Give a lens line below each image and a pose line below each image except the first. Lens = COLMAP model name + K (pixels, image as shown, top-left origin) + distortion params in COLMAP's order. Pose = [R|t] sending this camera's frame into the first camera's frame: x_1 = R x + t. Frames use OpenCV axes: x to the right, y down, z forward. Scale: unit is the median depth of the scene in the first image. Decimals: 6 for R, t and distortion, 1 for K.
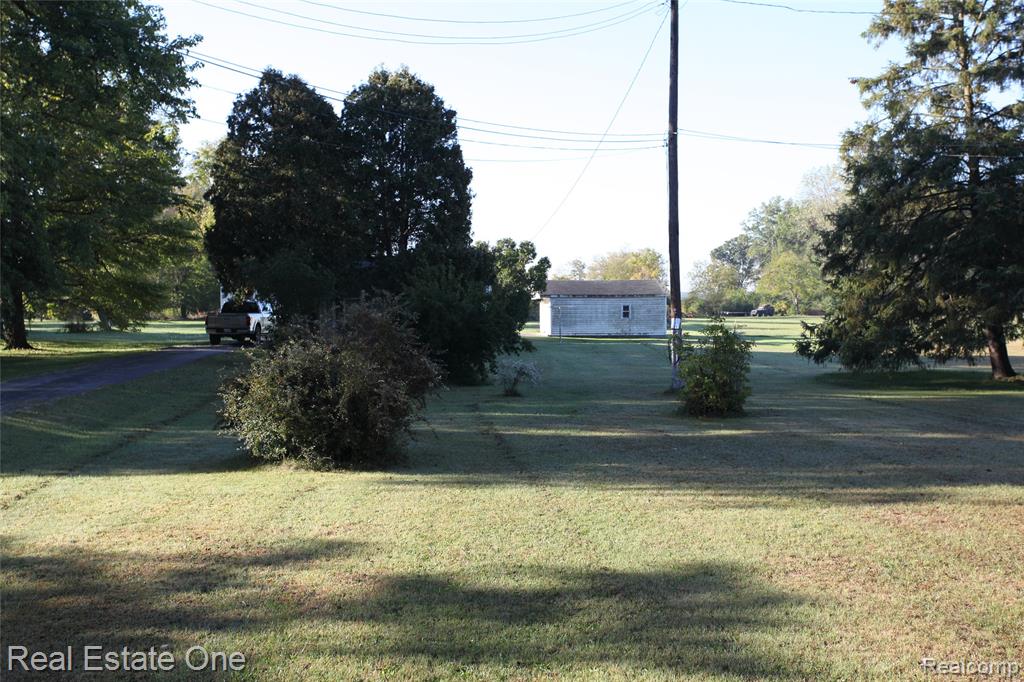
lens RADIAL K [[1102.2, 0, 512.3], [0, 1102.2, 339.3], [0, 0, 1]] dist [0.019965, 0.107755]
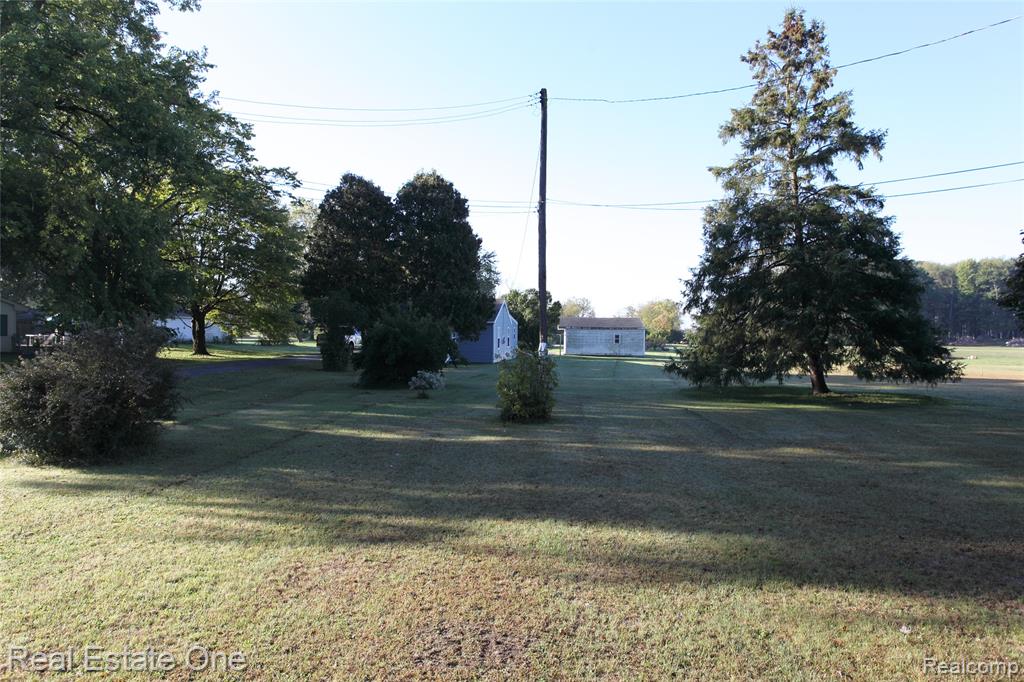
lens RADIAL K [[685.4, 0, 512.0], [0, 685.4, 341.0], [0, 0, 1]] dist [-0.036130, 0.002116]
pose [[0.991737, 0.020105, -0.126700, 0.124657], [-0.022697, 0.999561, -0.019041, -0.002831], [0.126262, 0.021760, 0.991758, 0.108698]]
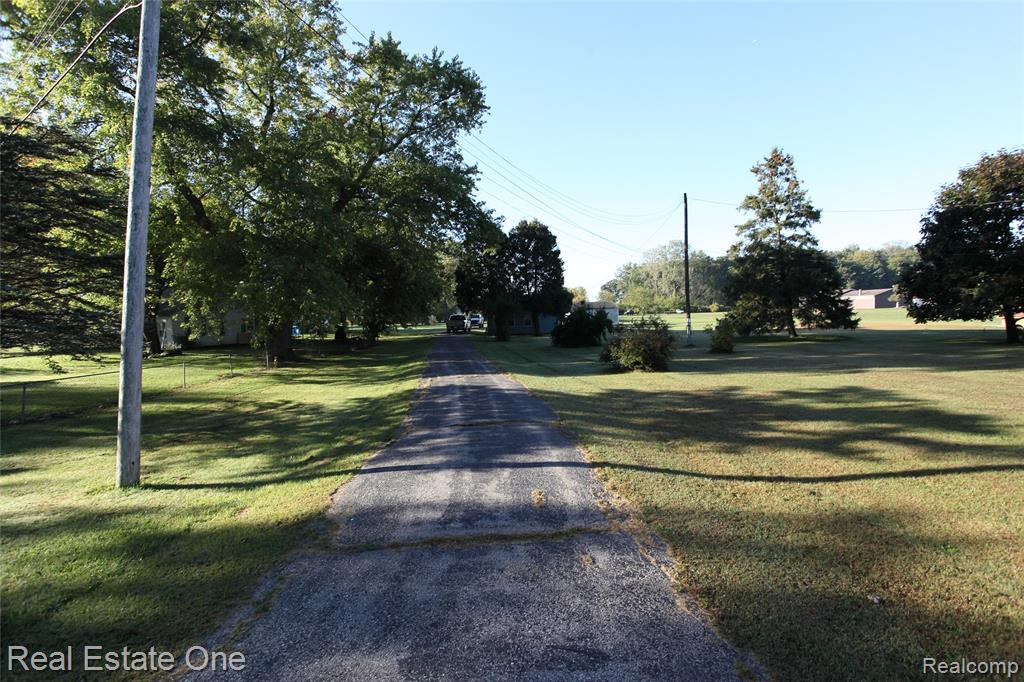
lens RADIAL K [[496.8, 0, 509.7], [0, 496.8, 338.4], [0, 0, 1]] dist [-0.087408, 0.046043]
pose [[0.999501, -0.028499, 0.013640, -0.175726], [0.028205, 0.999376, 0.021261, -0.004558], [-0.014238, -0.020866, 0.999681, -0.108491]]
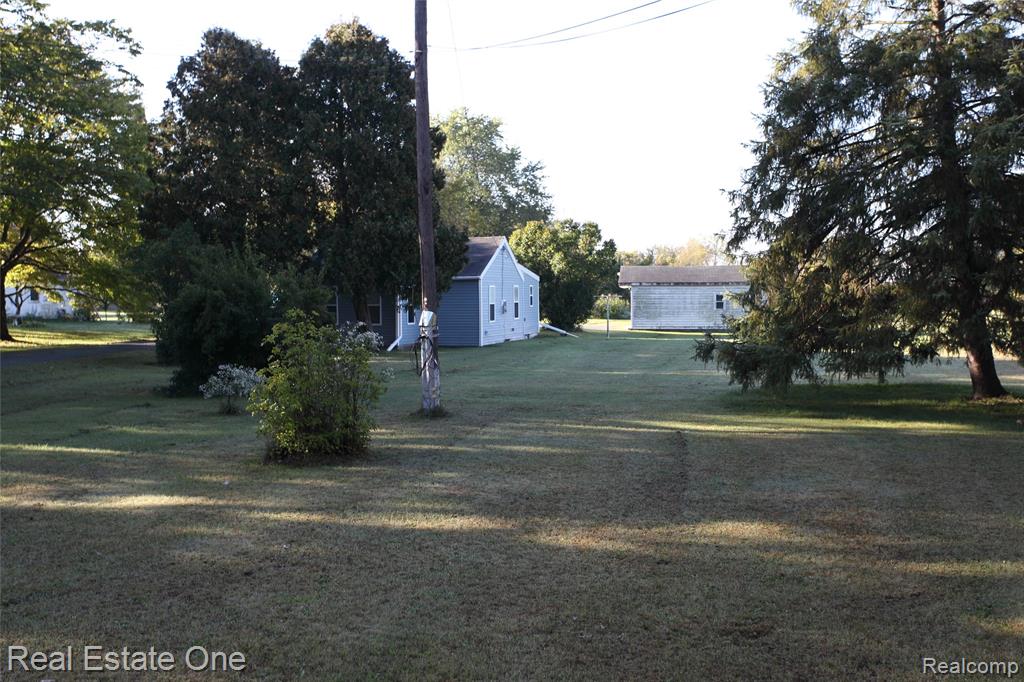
lens RADIAL K [[1102.2, 0, 512.3], [0, 1102.2, 339.3], [0, 0, 1]] dist [0.019965, 0.107755]
pose [[0.976071, 0.008385, -0.217291, 0.207470], [-0.006401, 0.999931, 0.009830, -0.004765], [0.217359, -0.008203, 0.976057, 0.181358]]
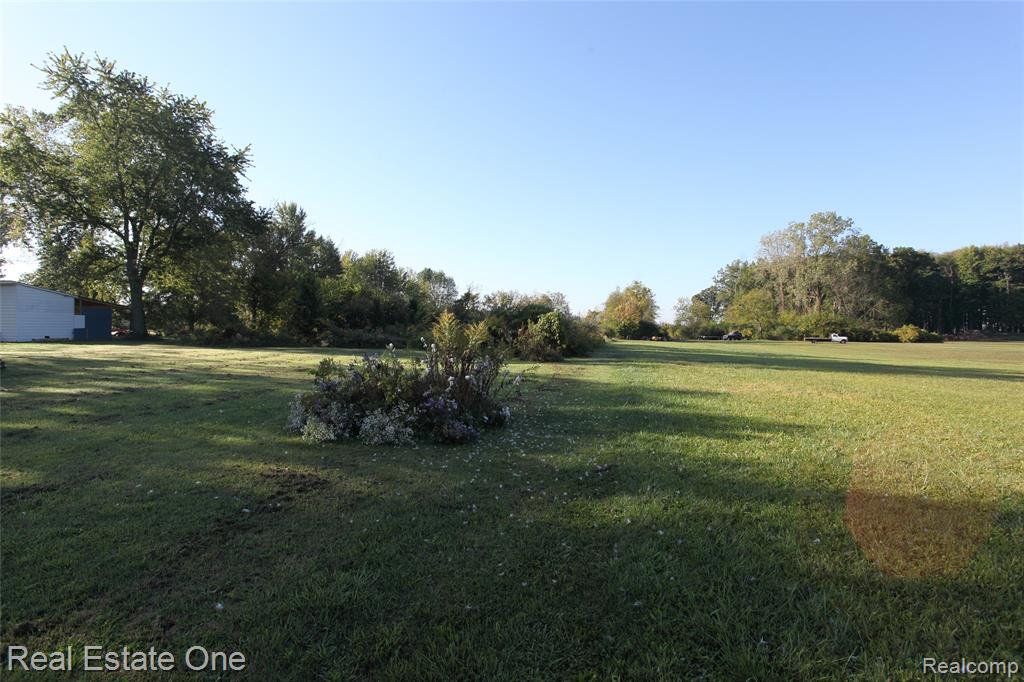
lens RADIAL K [[496.8, 0, 509.7], [0, 496.8, 338.4], [0, 0, 1]] dist [-0.087408, 0.046043]
pose [[0.983870, 0.018388, -0.177939, 0.365379], [-0.020810, 0.999714, -0.011752, -0.054088], [0.177672, 0.015265, 0.983971, 1.959560]]
